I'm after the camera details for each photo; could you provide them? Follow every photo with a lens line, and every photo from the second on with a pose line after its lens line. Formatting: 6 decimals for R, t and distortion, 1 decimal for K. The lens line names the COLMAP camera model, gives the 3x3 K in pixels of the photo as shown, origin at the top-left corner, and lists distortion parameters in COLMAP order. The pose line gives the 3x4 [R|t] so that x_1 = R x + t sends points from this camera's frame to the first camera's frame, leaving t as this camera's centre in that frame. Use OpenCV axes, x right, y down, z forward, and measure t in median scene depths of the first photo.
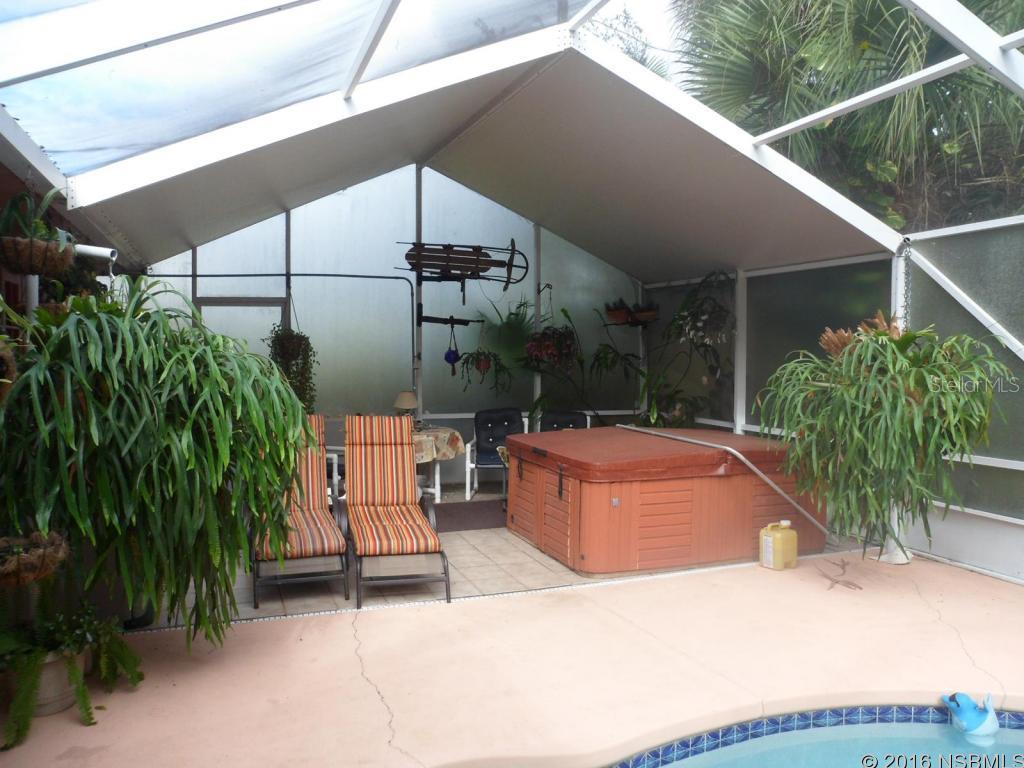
lens RADIAL K [[804.8, 0, 507.9], [0, 804.8, 385.1], [0, 0, 1]] dist [-0.124653, 0.103034]
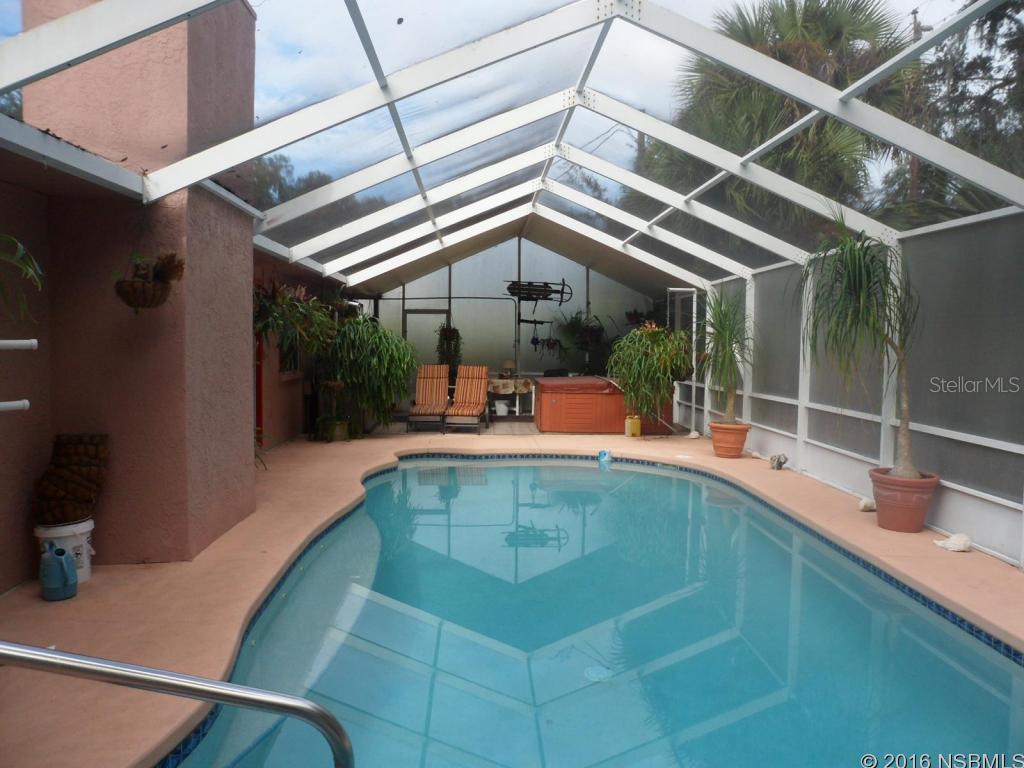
lens RADIAL K [[804.8, 0, 514.6], [0, 804.8, 386.0], [0, 0, 1]] dist [-0.124653, 0.103034]
pose [[0.954396, 0.028244, -0.297205, 0.464983], [-0.024495, 0.999567, 0.016333, 0.041125], [0.297538, -0.008308, 0.954674, -0.830457]]
